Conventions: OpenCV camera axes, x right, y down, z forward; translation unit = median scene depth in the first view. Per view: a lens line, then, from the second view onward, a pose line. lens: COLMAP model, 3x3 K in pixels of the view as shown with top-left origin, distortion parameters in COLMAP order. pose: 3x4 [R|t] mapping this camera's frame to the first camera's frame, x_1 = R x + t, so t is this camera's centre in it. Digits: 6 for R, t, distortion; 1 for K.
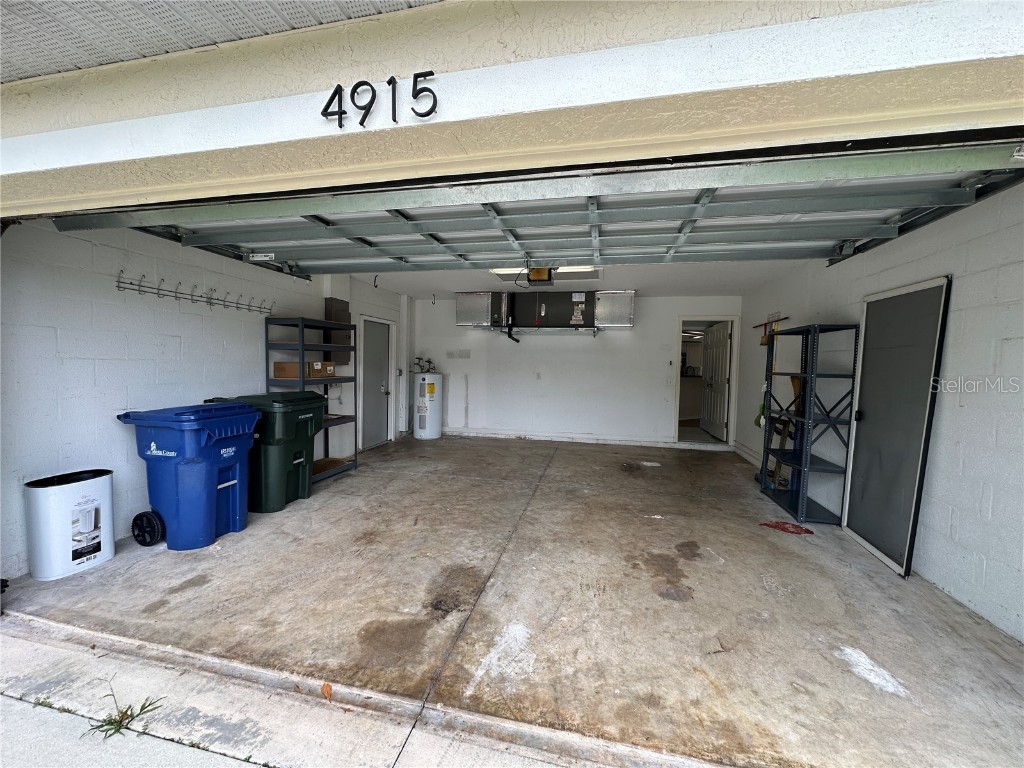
lens RADIAL K [[407.8, 0, 512.0], [0, 407.8, 384.8], [0, 0, 1]] dist [-0.005536, 0.001354]
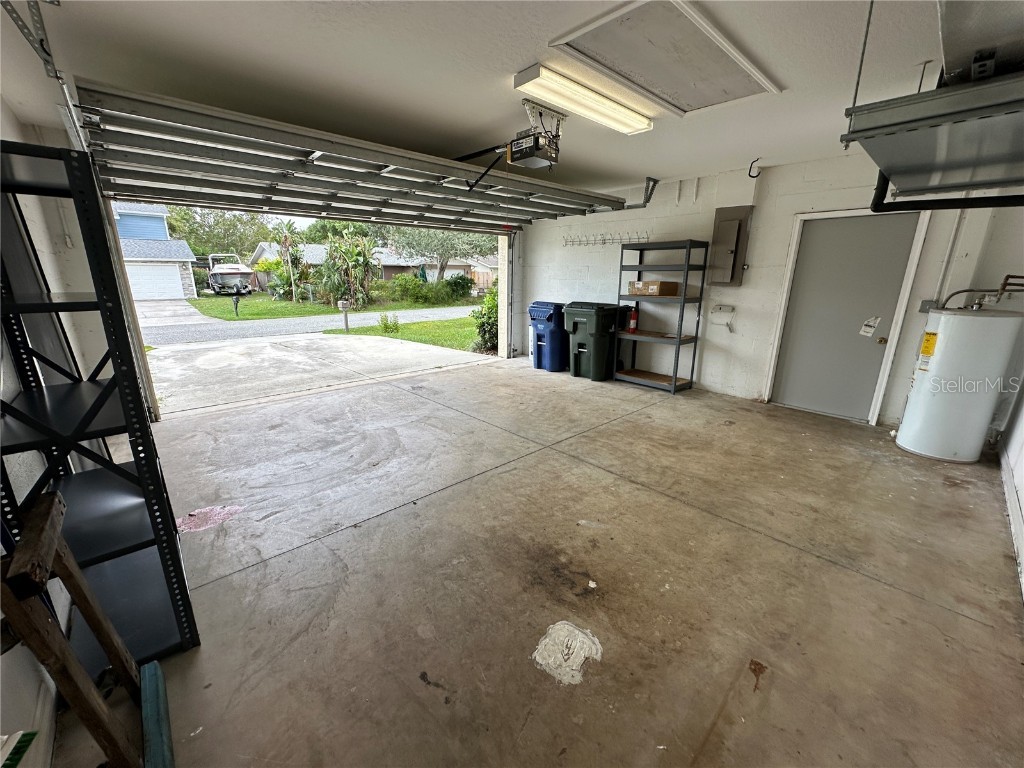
lens RADIAL K [[407.8, 0, 512.6], [0, 407.8, 385.9], [0, 0, 1]] dist [-0.005536, 0.001354]
pose [[-0.567593, 0.194464, -0.800014, 0.752914], [-0.062555, 0.958710, 0.277421, -0.073364], [0.820929, 0.207507, -0.531992, 1.477393]]
